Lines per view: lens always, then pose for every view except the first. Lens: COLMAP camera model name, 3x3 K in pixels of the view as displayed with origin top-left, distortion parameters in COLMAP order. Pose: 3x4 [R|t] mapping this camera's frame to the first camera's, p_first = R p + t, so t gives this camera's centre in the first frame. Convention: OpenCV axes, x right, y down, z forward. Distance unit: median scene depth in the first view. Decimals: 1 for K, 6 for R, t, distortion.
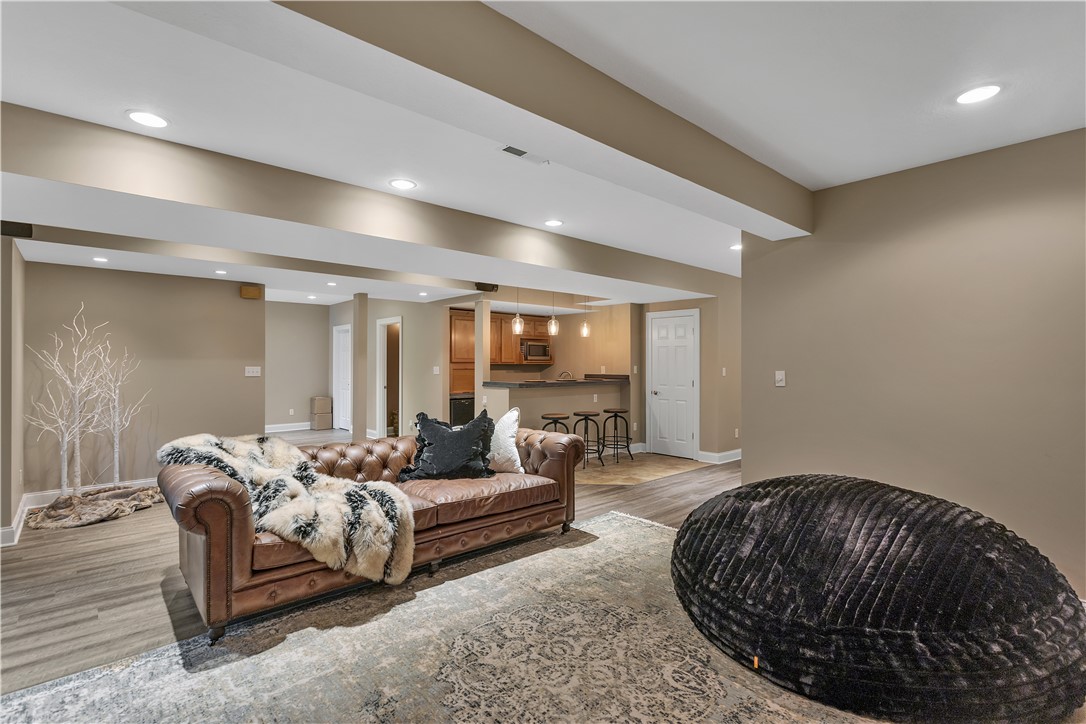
lens RADIAL K [[513.9, 0, 540.3], [0, 513.9, 360.3], [0, 0, 1]] dist [0.001350, 0.000245]
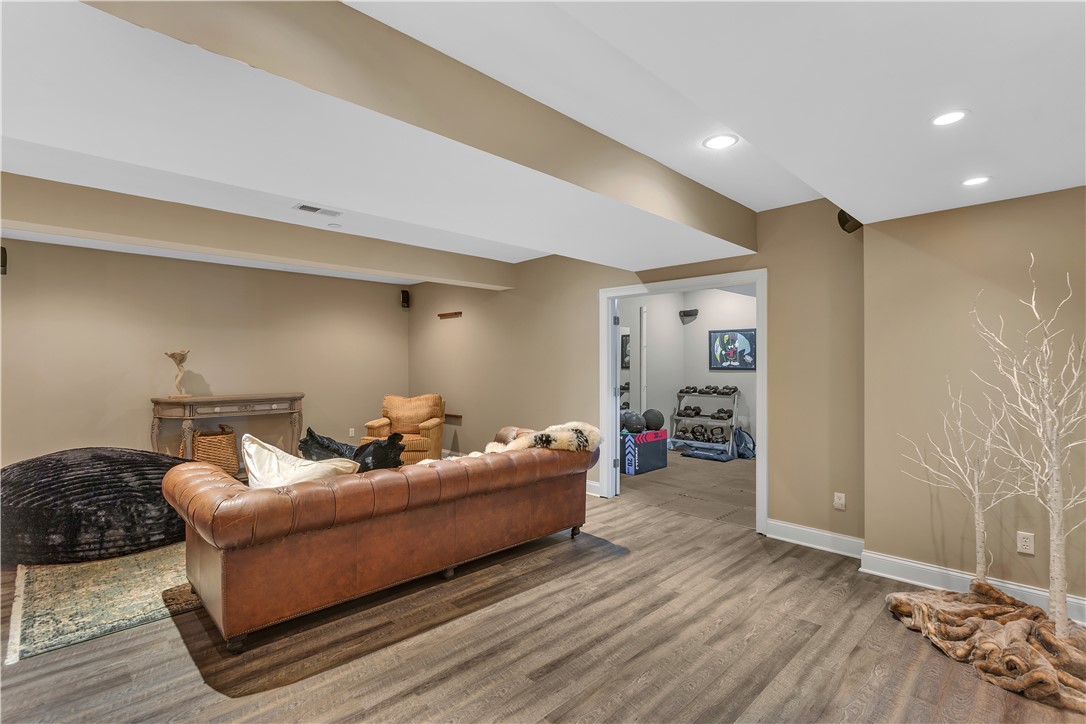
lens RADIAL K [[510.9, 0, 542.6], [0, 510.9, 360.6], [0, 0, 1]] dist [-0.003851, 0.001318]
pose [[-0.998673, -0.003378, -0.051384, -0.448248], [-0.002857, 0.999944, -0.010218, 0.006133], [0.051416, -0.010058, -0.998627, 1.951869]]
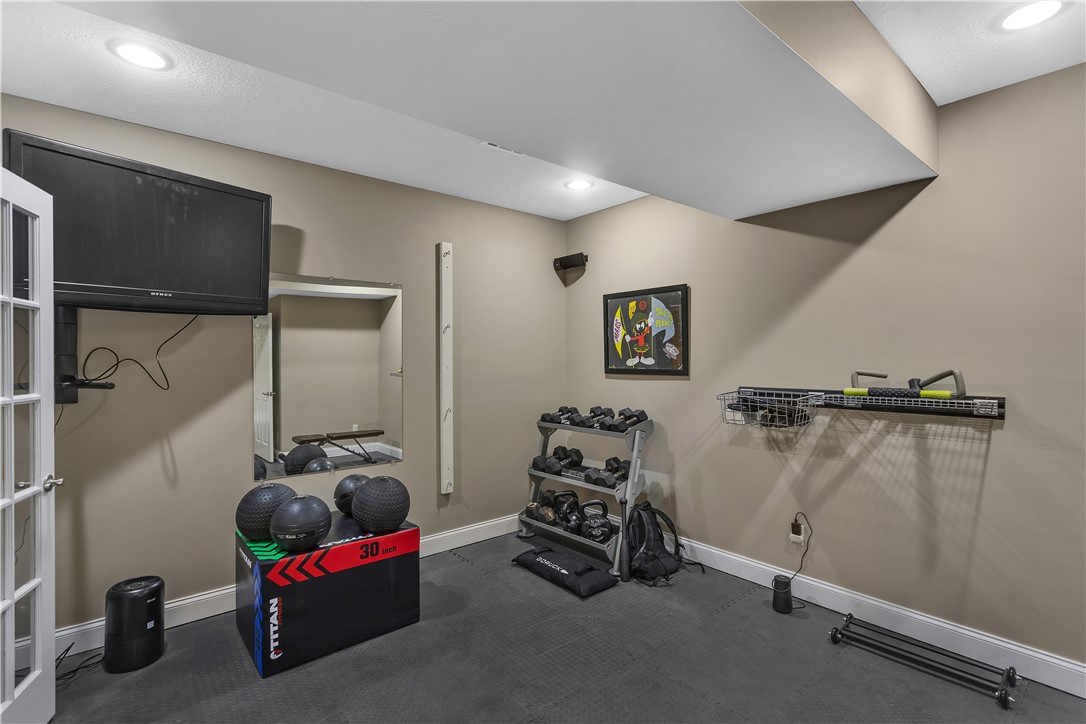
lens RADIAL K [[513.9, 0, 540.3], [0, 513.9, 360.3], [0, 0, 1]] dist [0.001350, 0.000245]
pose [[-0.999406, 0.003247, 0.034304, -1.201295], [0.003153, 0.999991, -0.002793, -0.005636], [-0.034313, -0.002683, -0.999408, 0.860589]]
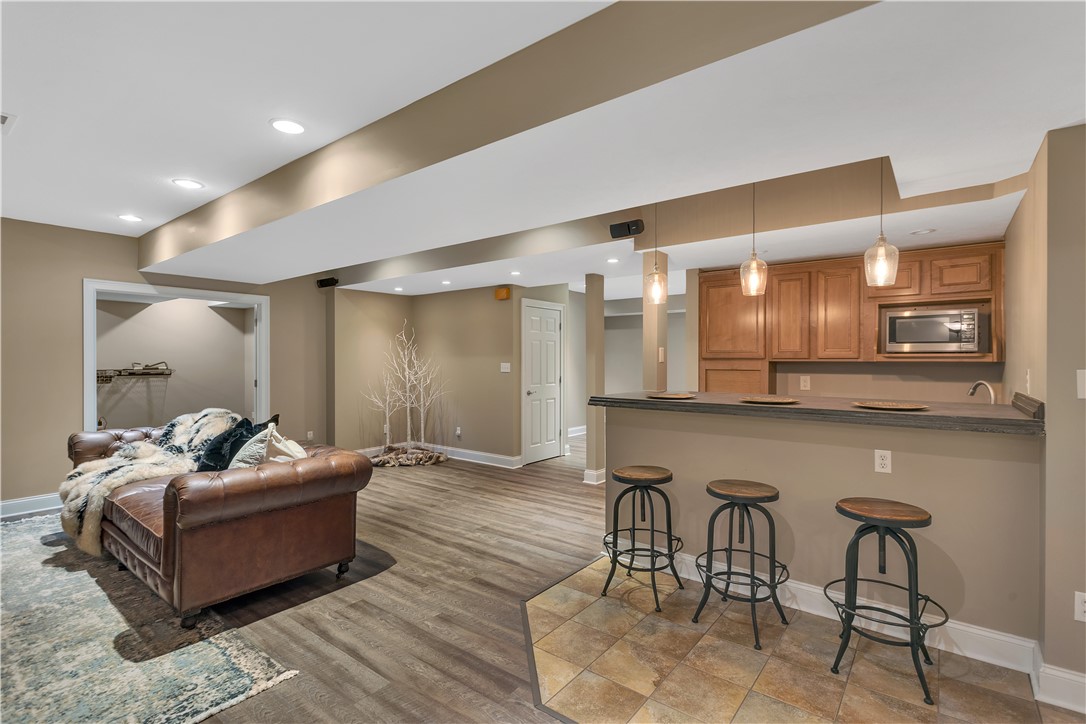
lens RADIAL K [[510.9, 0, 542.6], [0, 510.9, 360.6], [0, 0, 1]] dist [-0.003851, 0.001318]
pose [[0.174684, 0.000005, -0.984625, 0.823547], [0.005067, 0.999987, 0.000904, 0.008645], [0.984611, -0.005148, 0.174682, 1.466551]]
